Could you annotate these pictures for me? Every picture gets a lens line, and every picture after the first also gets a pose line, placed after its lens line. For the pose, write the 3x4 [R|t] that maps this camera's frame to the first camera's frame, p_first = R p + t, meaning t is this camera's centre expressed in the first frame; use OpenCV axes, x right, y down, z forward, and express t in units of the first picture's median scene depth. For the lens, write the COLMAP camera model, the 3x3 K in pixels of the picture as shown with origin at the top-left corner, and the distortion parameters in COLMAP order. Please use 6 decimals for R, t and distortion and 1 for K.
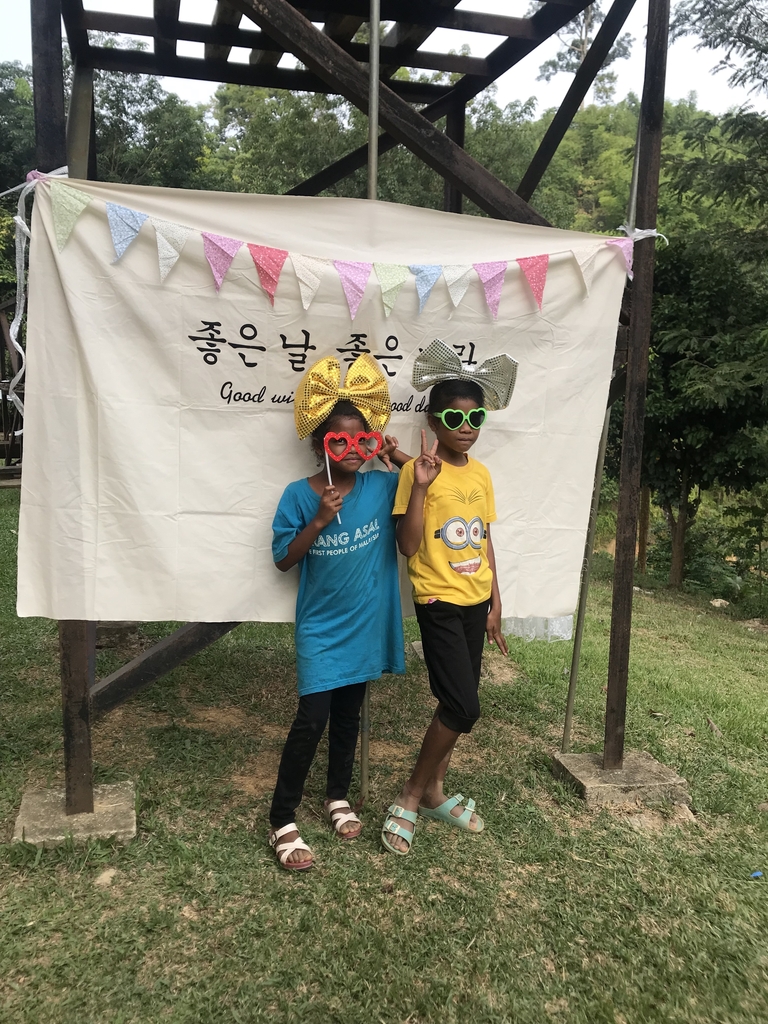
lens RADIAL K [[834.4, 0, 384.5], [0, 834.4, 500.4], [0, 0, 1]] dist [0.011285, 0.006353]
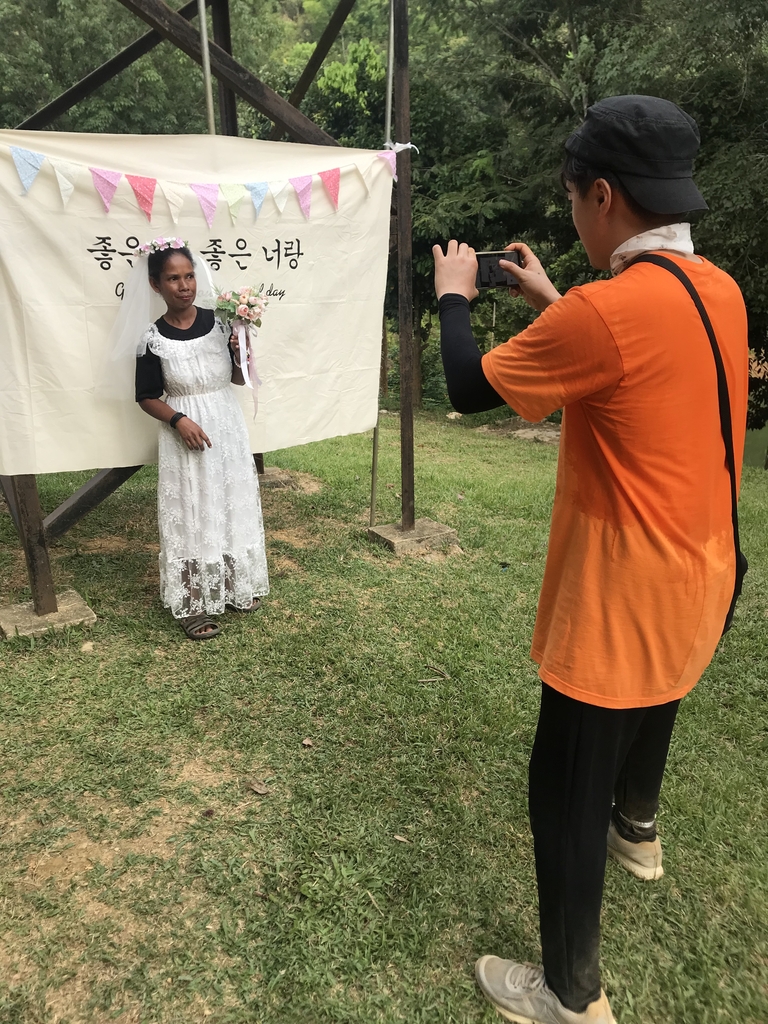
lens RADIAL K [[827.5, 0, 384.0], [0, 827.5, 512.0], [0, 0, 1]] dist [0.044522, -0.072792]
pose [[0.948543, -0.150682, 0.278497, -0.195718], [0.090291, 0.971713, 0.218225, -0.035069], [-0.303502, -0.181850, 0.935317, -0.394163]]
